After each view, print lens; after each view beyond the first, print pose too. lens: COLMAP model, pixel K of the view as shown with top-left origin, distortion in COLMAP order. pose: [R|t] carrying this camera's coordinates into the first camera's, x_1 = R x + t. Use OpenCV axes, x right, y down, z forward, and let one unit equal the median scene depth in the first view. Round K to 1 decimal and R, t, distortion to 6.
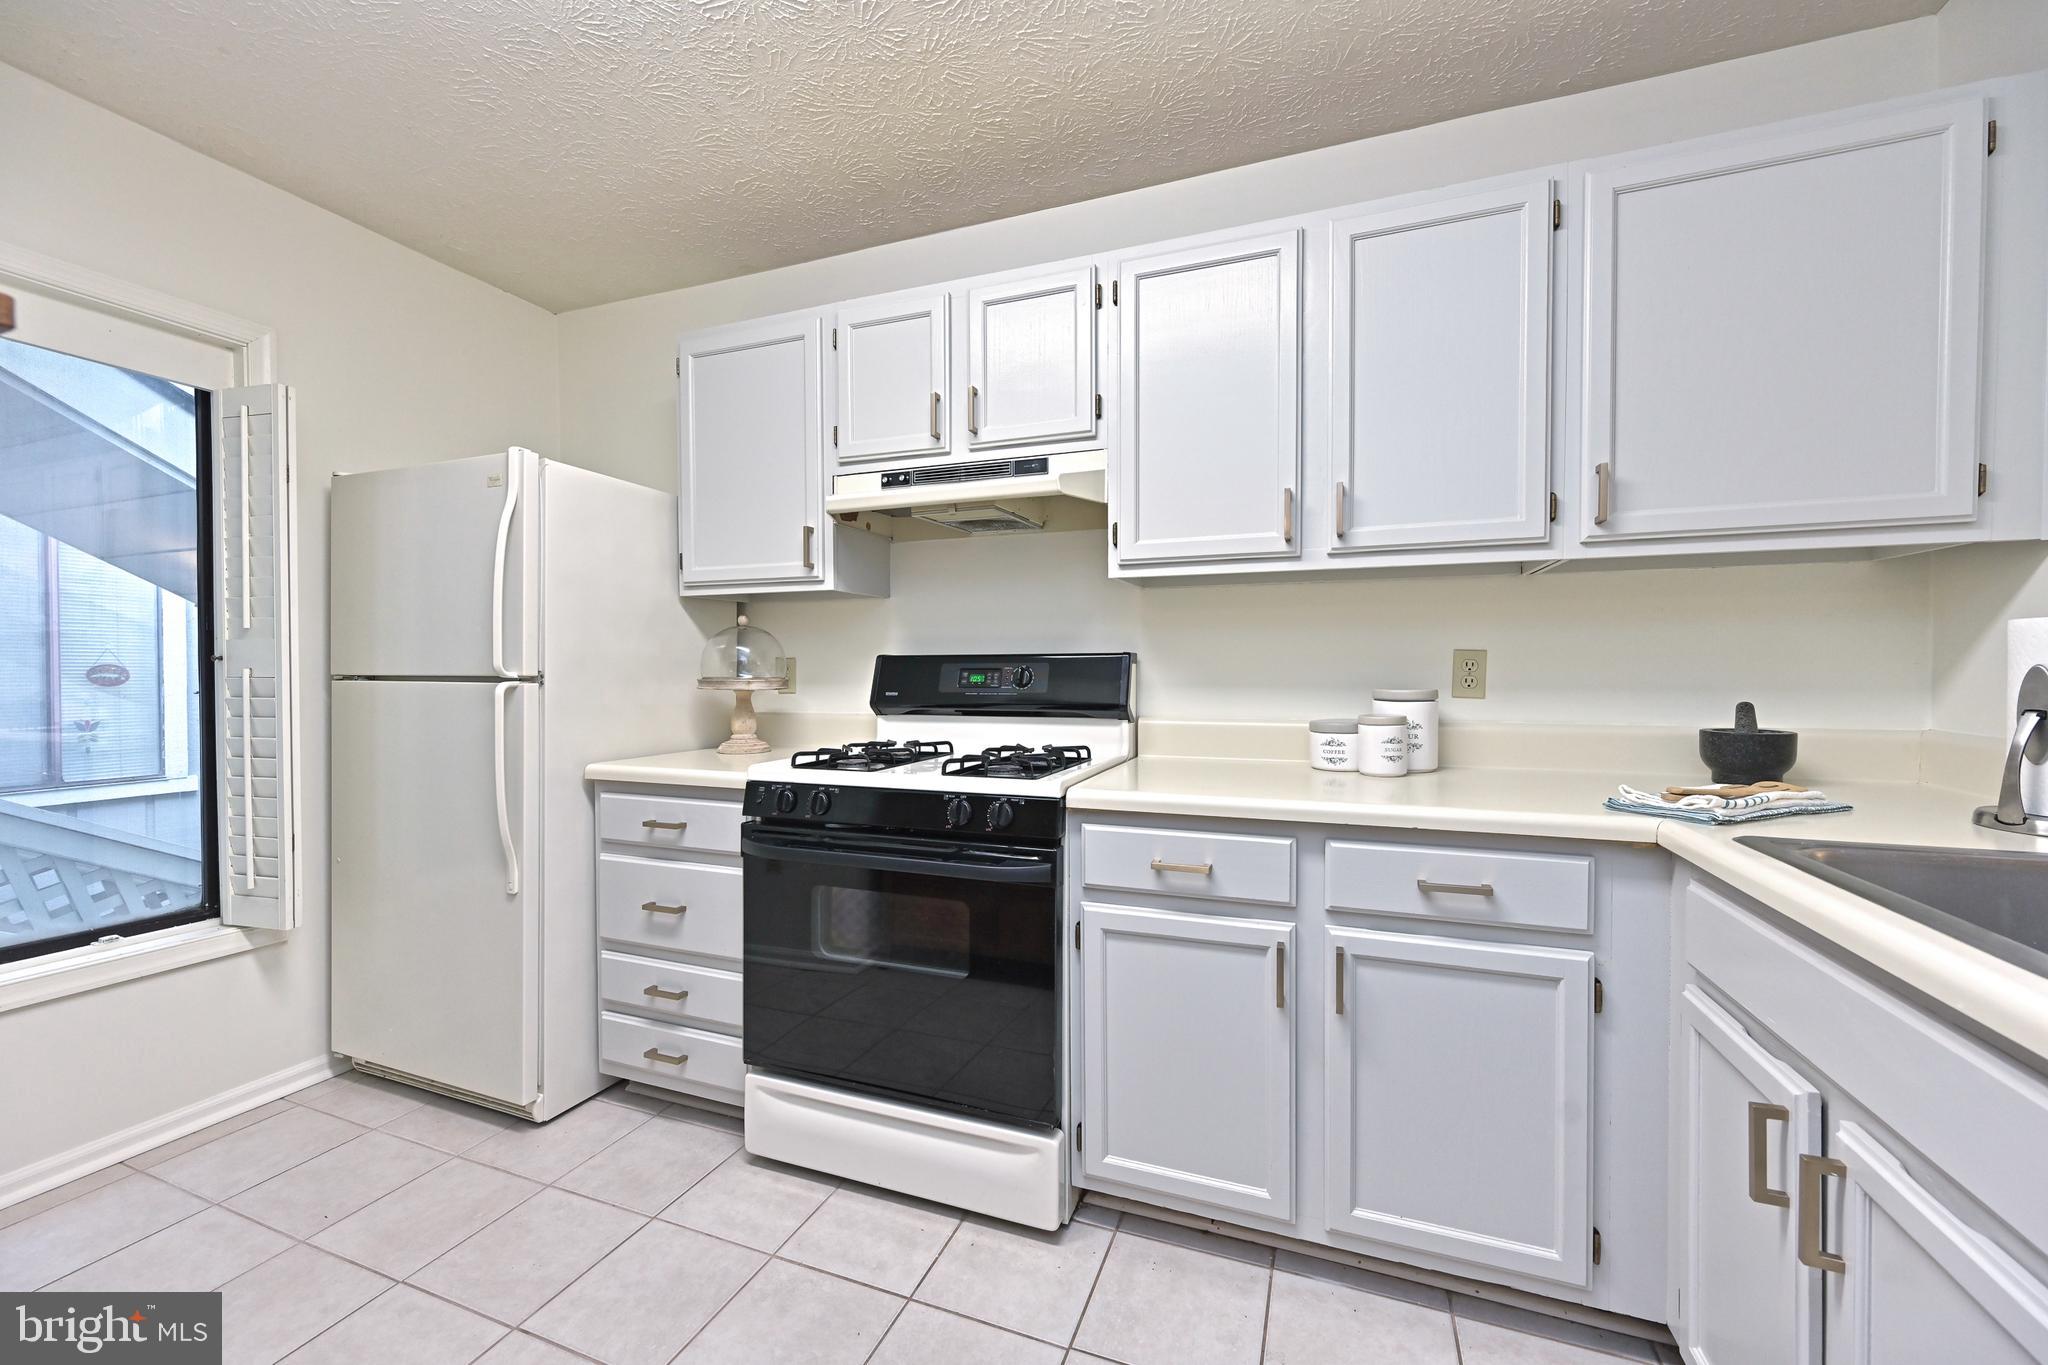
lens RADIAL K [[813.5, 0, 1032.9], [0, 813.5, 685.0], [0, 0, 1]] dist [-0.000406, 0.000038]
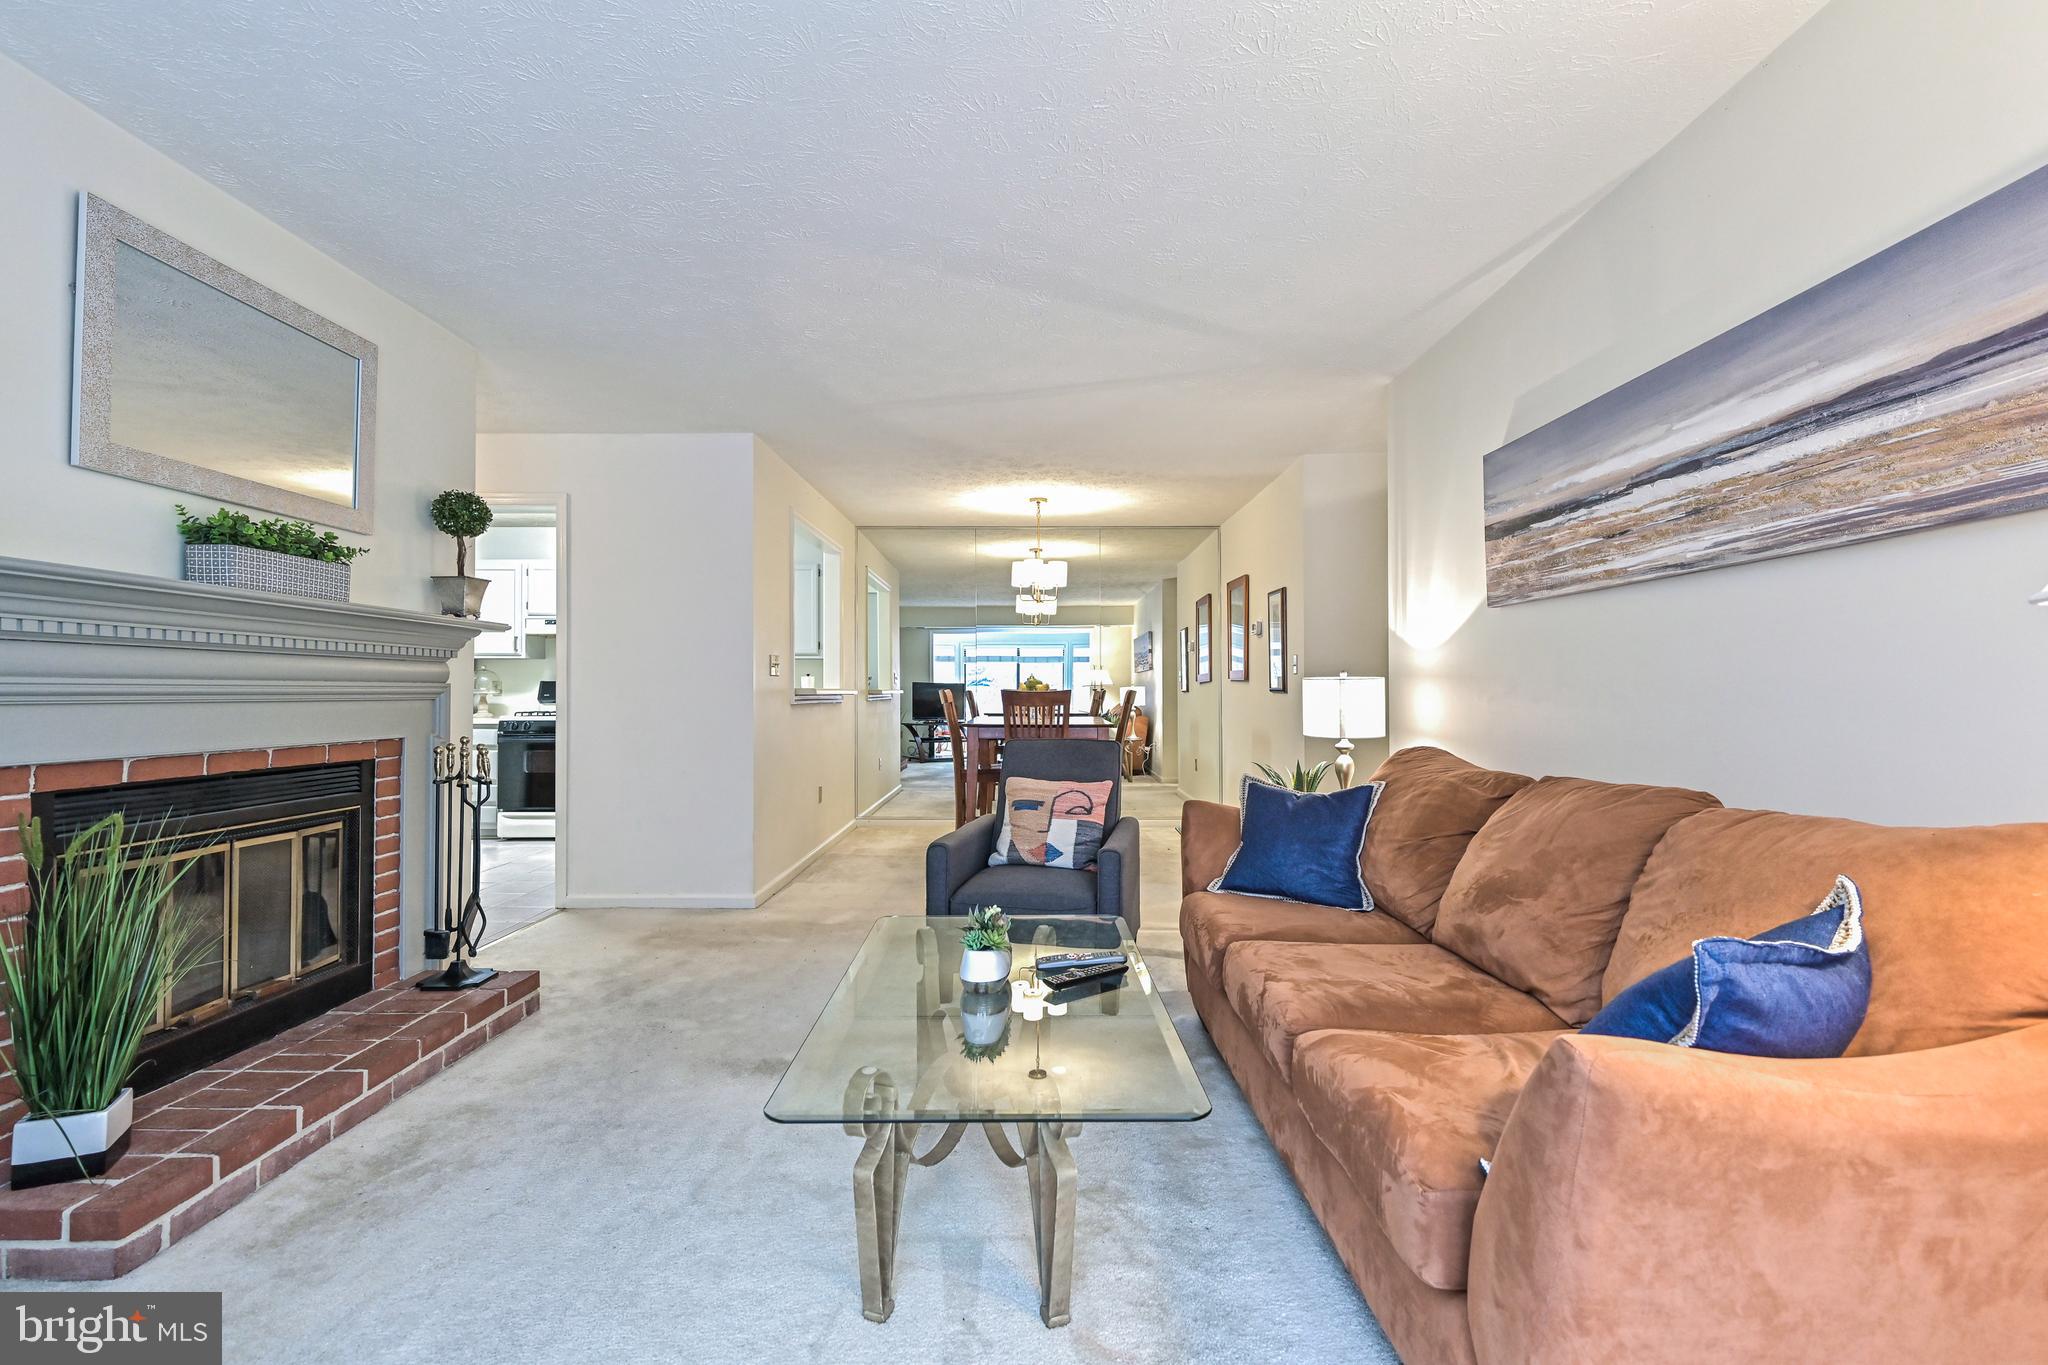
lens RADIAL K [[915.3, 0, 1024.0], [0, 915.3, 682.5], [0, 0, 1]] dist [0.000514, 0.000112]
pose [[0.935177, 0.001030, 0.354179, 0.287632], [0.009015, 0.999603, -0.026709, 0.075901], [-0.354066, 0.028170, 0.934796, -2.913422]]
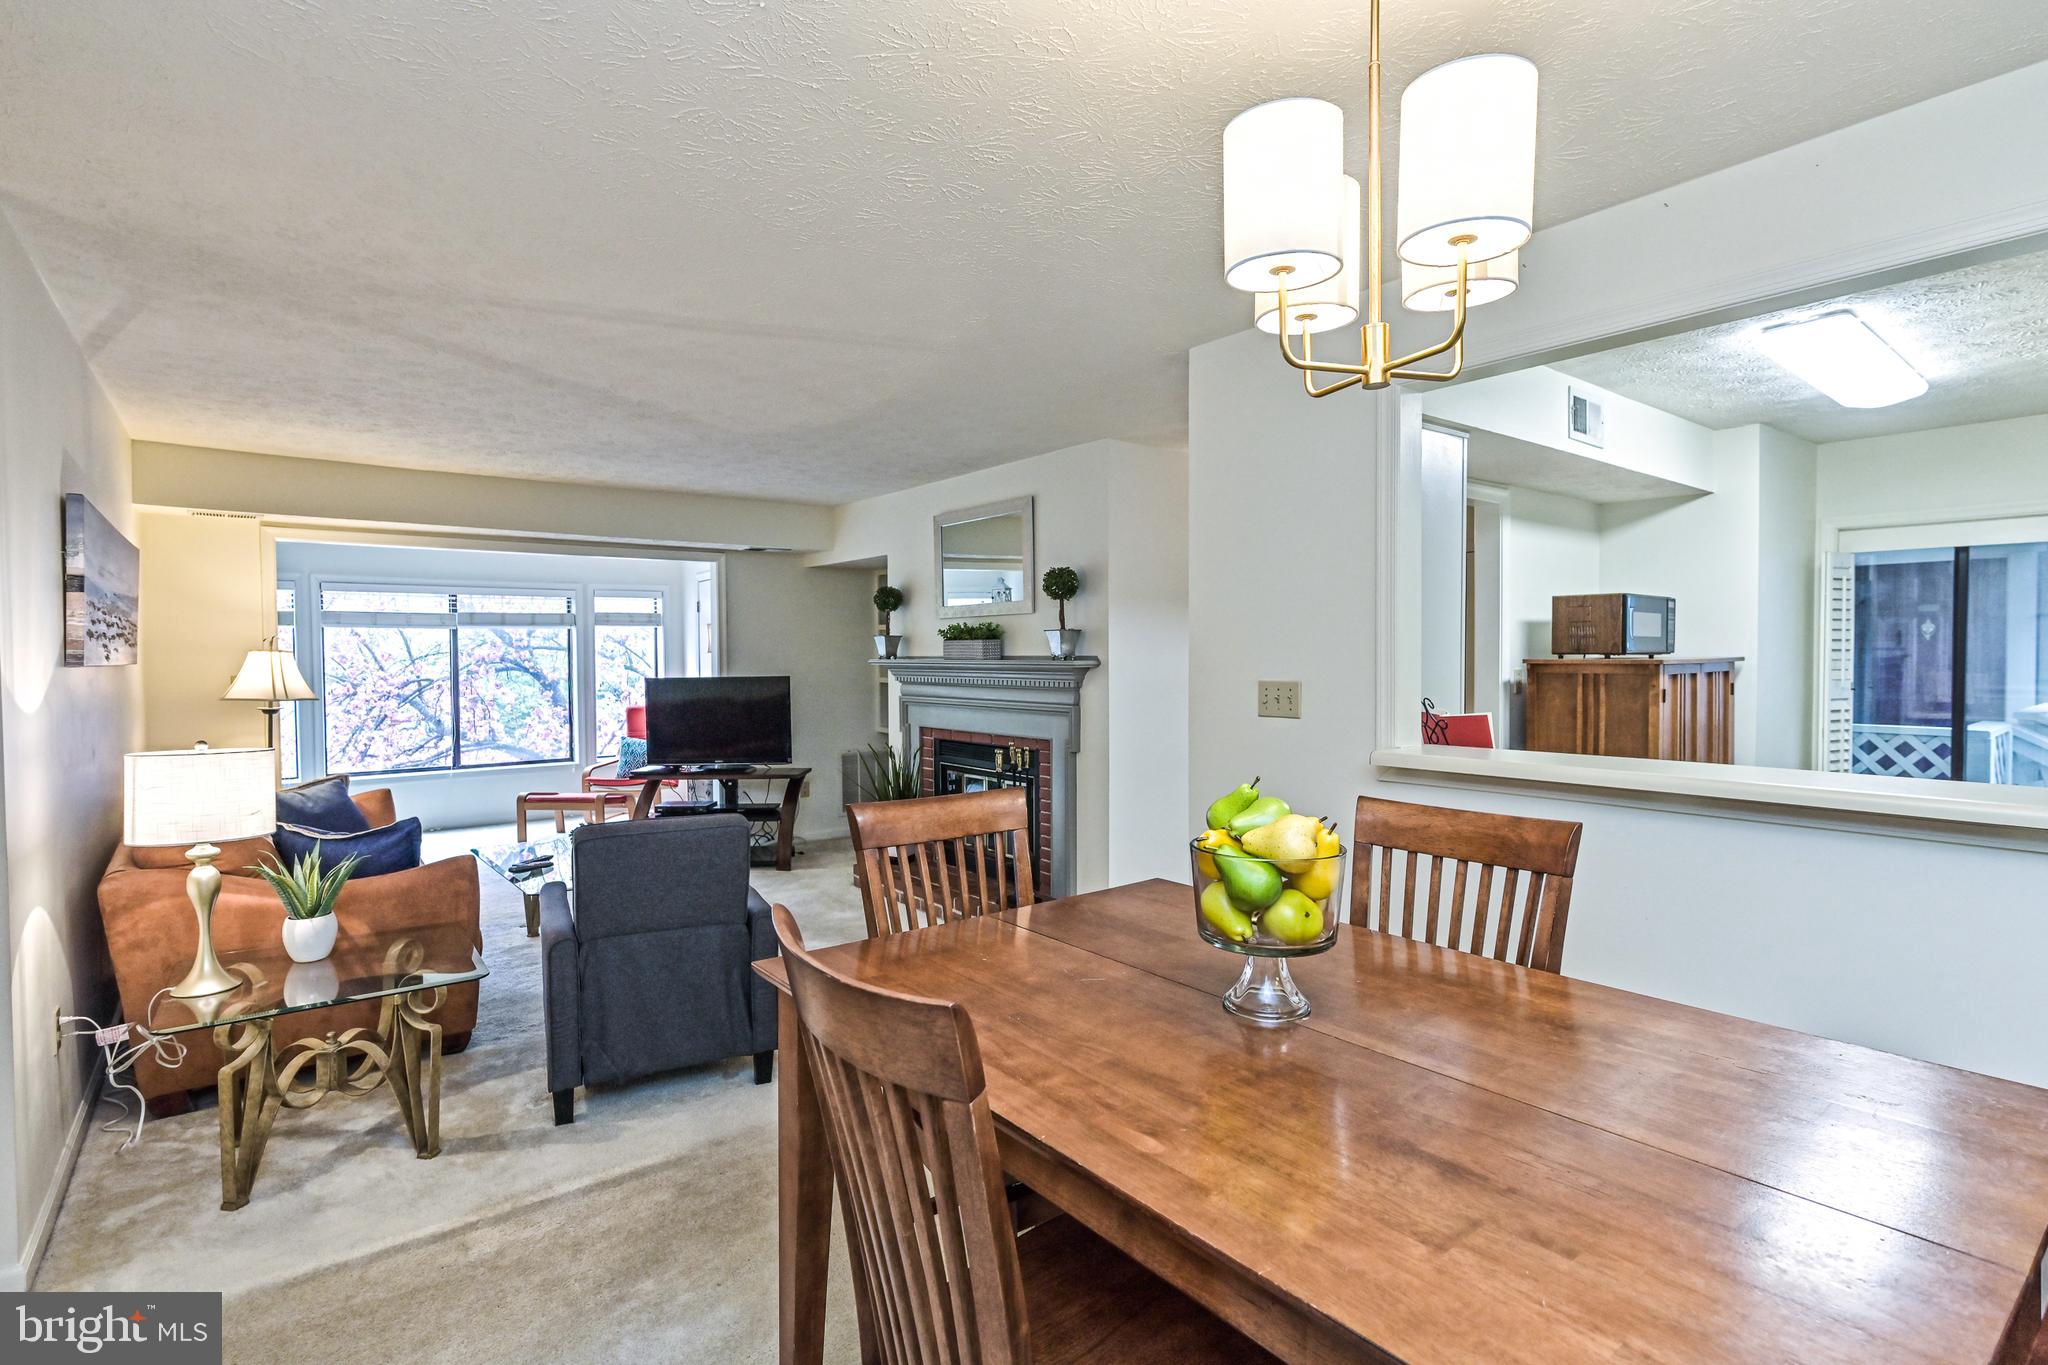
lens RADIAL K [[979.4, 0, 1021.7], [0, 979.4, 678.8], [0, 0, 1]] dist [-0.001015, 0.001983]
pose [[-0.513128, 0.025020, -0.857947, 2.069361], [-0.008476, 0.999379, 0.034214, -0.125613], [0.858270, 0.024828, -0.512597, 0.147415]]
